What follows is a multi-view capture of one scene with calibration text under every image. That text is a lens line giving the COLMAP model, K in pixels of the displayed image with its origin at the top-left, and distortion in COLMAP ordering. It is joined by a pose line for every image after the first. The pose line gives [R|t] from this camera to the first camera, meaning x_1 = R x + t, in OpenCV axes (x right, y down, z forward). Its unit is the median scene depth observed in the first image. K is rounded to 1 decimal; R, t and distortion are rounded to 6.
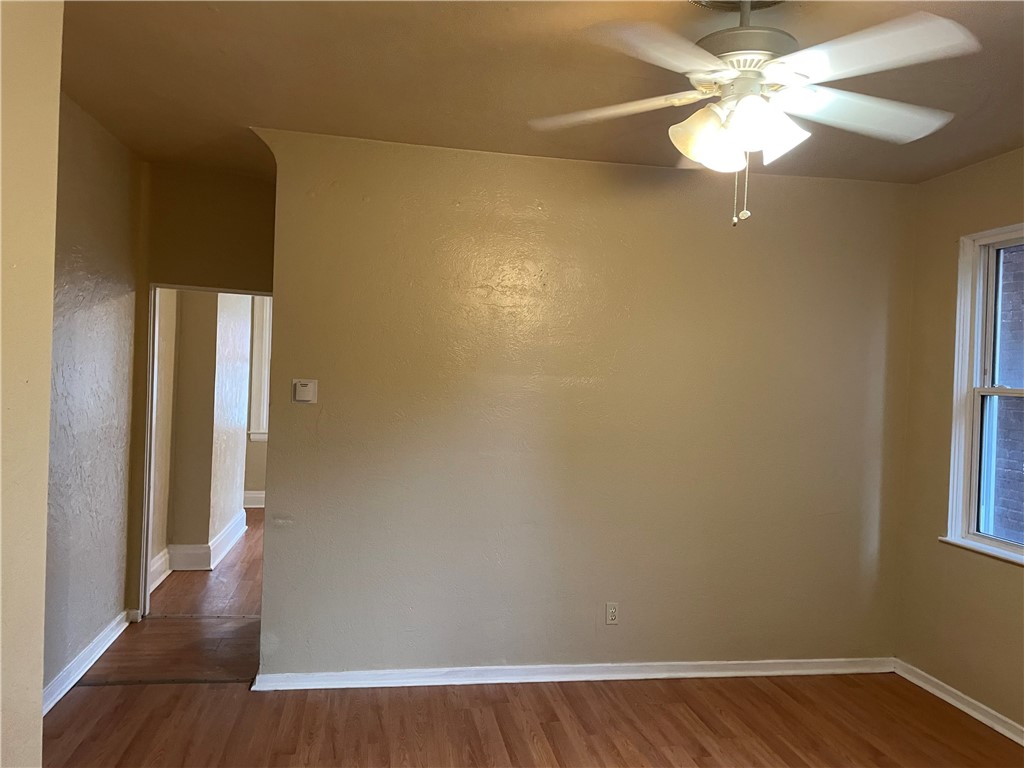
lens RADIAL K [[785.2, 0, 512.0], [0, 785.2, 384.0], [0, 0, 1]] dist [0.069513, -0.080133]
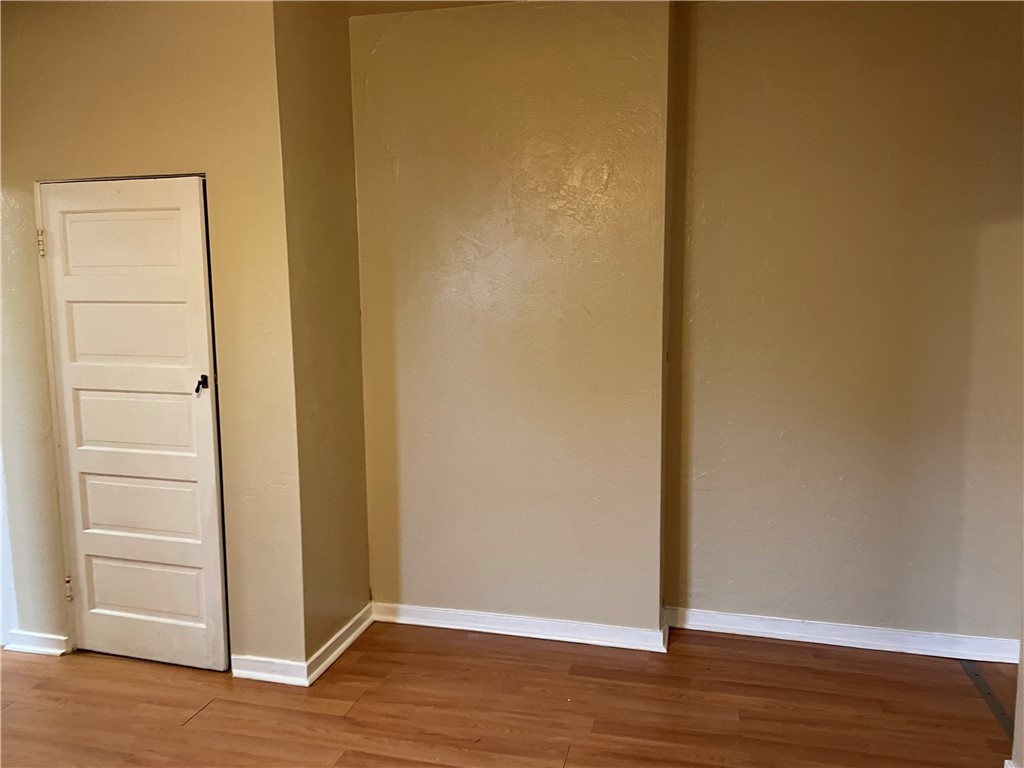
lens RADIAL K [[785.2, 0, 512.0], [0, 785.2, 384.0], [0, 0, 1]] dist [0.069513, -0.080133]
pose [[-0.415212, 0.073423, -0.906757, 0.330829], [-0.021512, 0.995667, 0.090472, 0.012485], [0.909470, 0.057071, -0.411833, 0.719435]]
